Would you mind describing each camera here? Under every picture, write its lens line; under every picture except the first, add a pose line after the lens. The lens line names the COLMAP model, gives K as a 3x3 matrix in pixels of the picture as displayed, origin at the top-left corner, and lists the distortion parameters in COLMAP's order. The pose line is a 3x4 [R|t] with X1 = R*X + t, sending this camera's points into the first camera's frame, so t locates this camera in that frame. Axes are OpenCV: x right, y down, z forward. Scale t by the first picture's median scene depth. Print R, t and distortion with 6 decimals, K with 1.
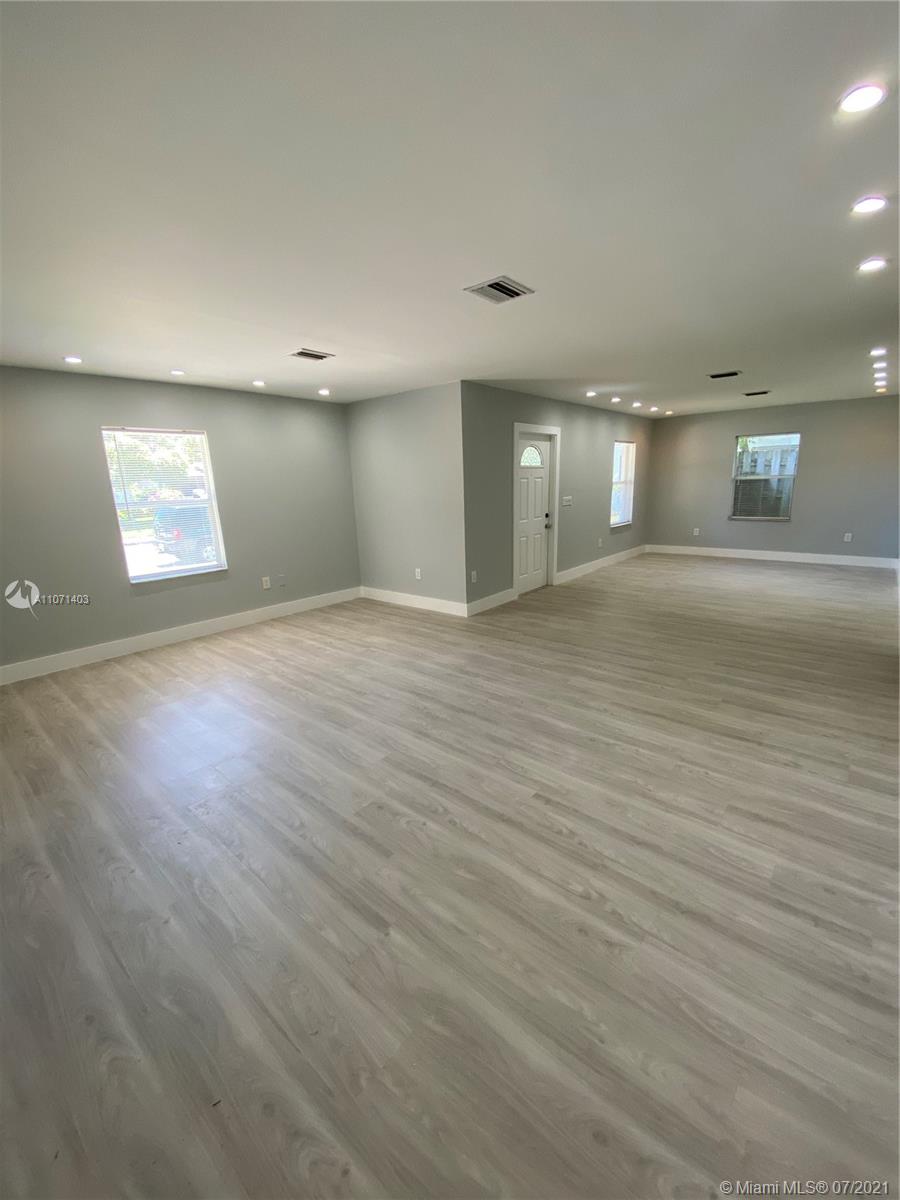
lens RADIAL K [[480.4, 0, 450.0], [0, 480.4, 600.0], [0, 0, 1]] dist [0.049696, -0.034964]
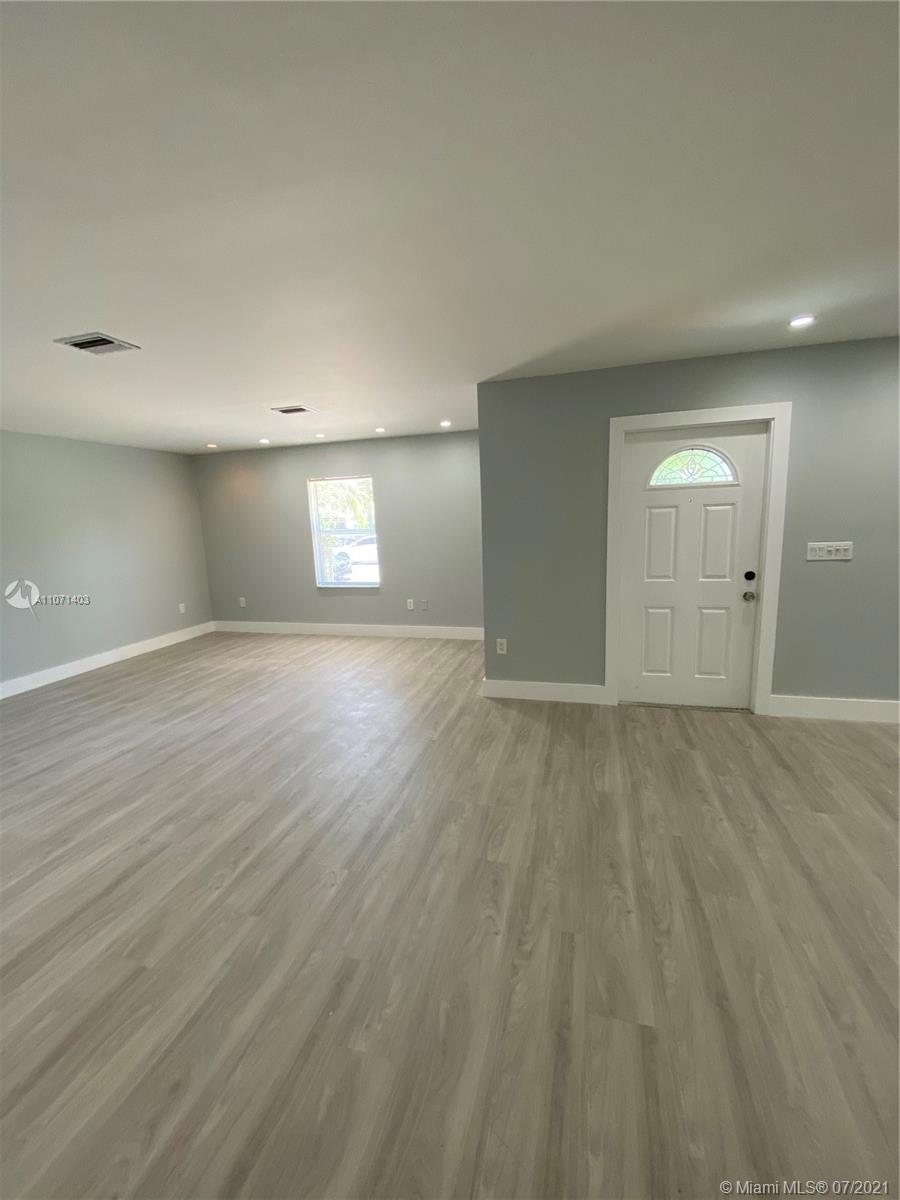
lens RADIAL K [[485.5, 0, 450.0], [0, 485.5, 600.0], [0, 0, 1]] dist [0.015509, -0.018465]
pose [[0.424787, 0.169823, -0.889222, 0.731741], [-0.190189, 0.977067, 0.095745, -0.192611], [0.885090, 0.128449, 0.447344, 0.675331]]
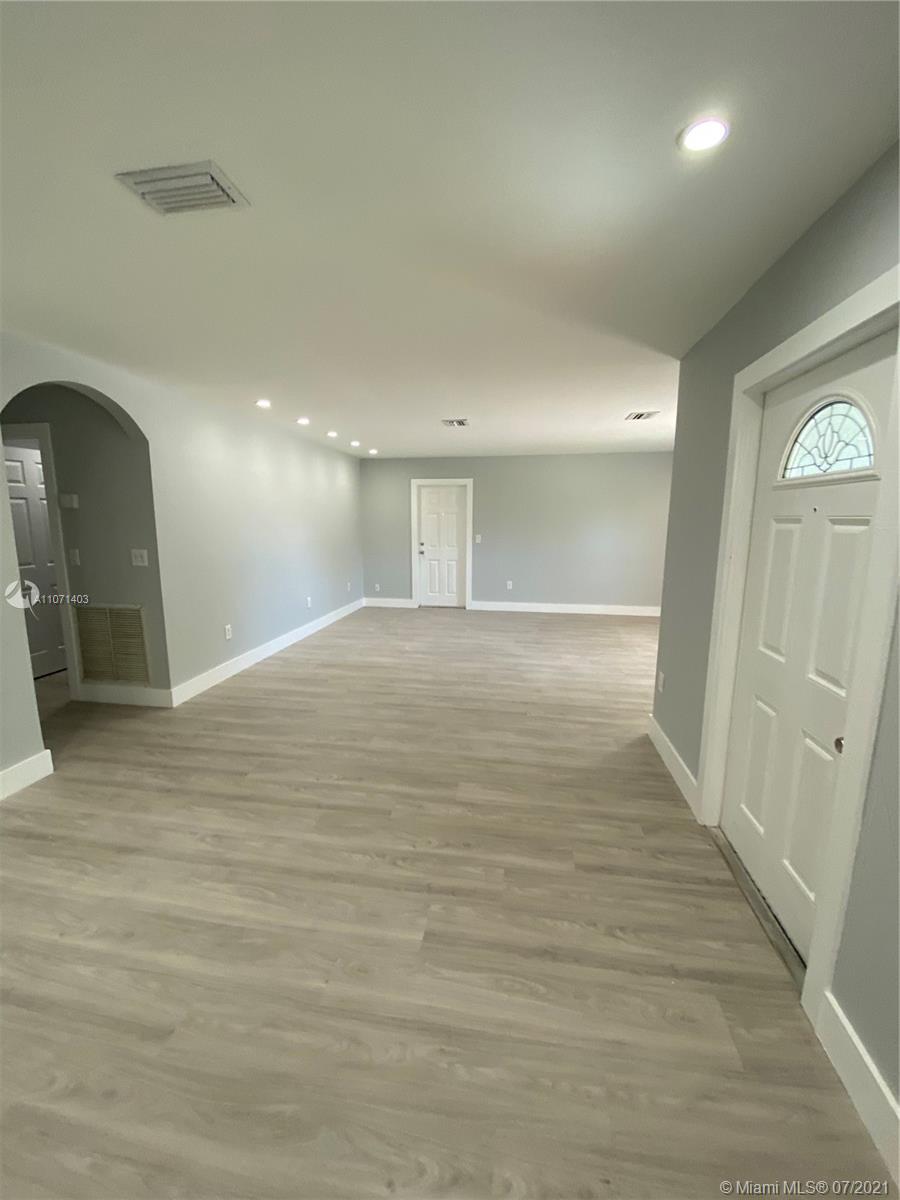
lens RADIAL K [[480.4, 0, 450.0], [0, 480.4, 600.0], [0, 0, 1]] dist [0.049696, -0.034964]
pose [[-0.852410, 0.118642, -0.509236, 0.630772], [-0.097644, 0.920665, 0.377943, -0.384448], [0.513676, 0.371886, -0.773200, 1.461402]]
